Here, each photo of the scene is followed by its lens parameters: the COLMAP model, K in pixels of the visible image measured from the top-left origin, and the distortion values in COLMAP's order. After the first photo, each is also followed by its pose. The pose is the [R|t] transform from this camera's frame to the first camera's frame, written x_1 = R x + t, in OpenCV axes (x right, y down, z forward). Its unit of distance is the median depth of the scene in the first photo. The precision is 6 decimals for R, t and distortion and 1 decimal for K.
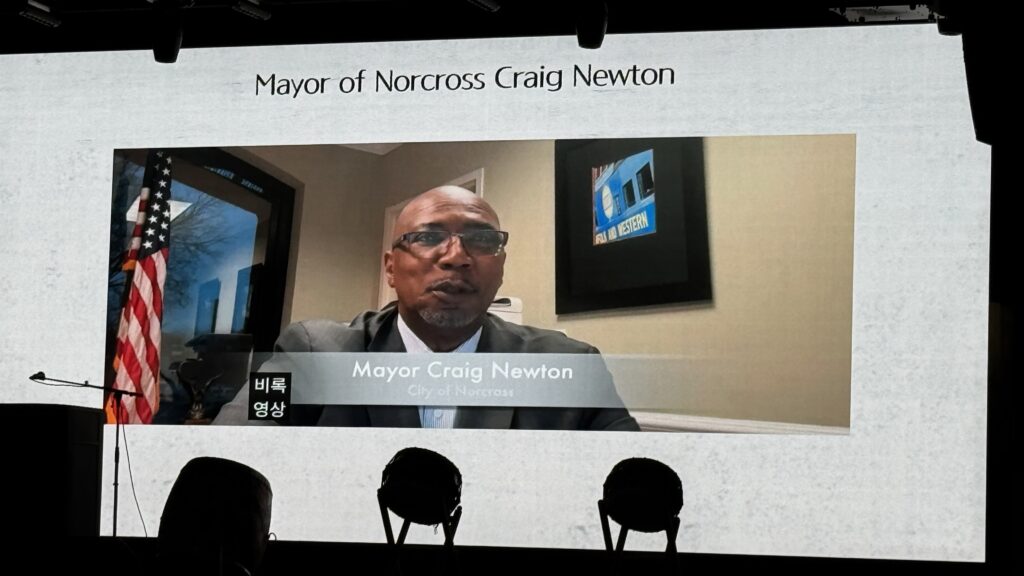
lens RADIAL K [[3081.7, 0, 512.0], [0, 3081.7, 288.0], [0, 0, 1]] dist [0.010454, -0.832559]
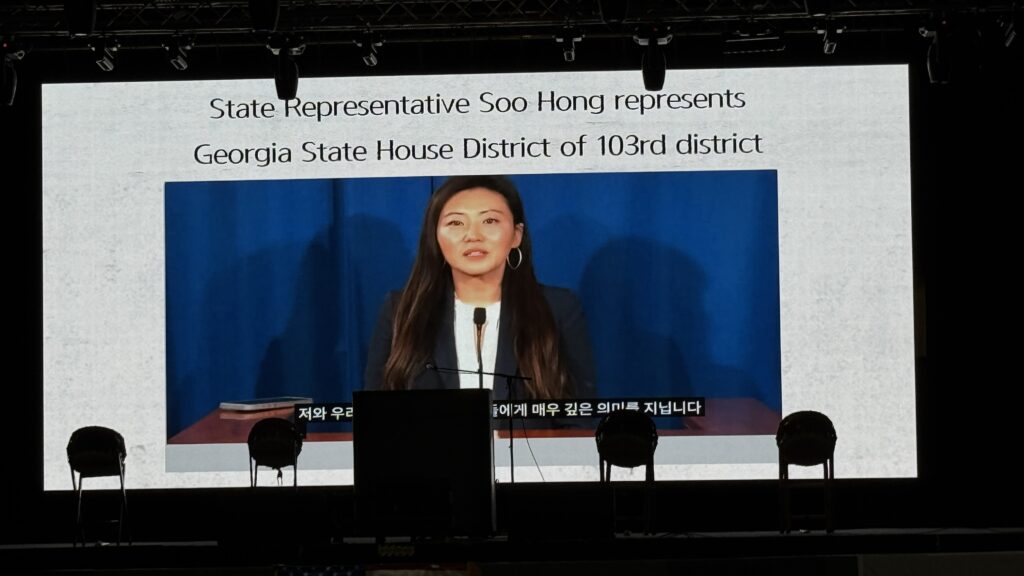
lens RADIAL K [[3081.7, 0, 512.0], [0, 3081.7, 288.0], [0, 0, 1]] dist [0.010454, -0.832559]
pose [[0.952610, -0.025670, 0.303111, -0.401898], [0.017664, 0.999420, 0.029126, -0.032663], [-0.303682, -0.022392, 0.952510, -0.196498]]
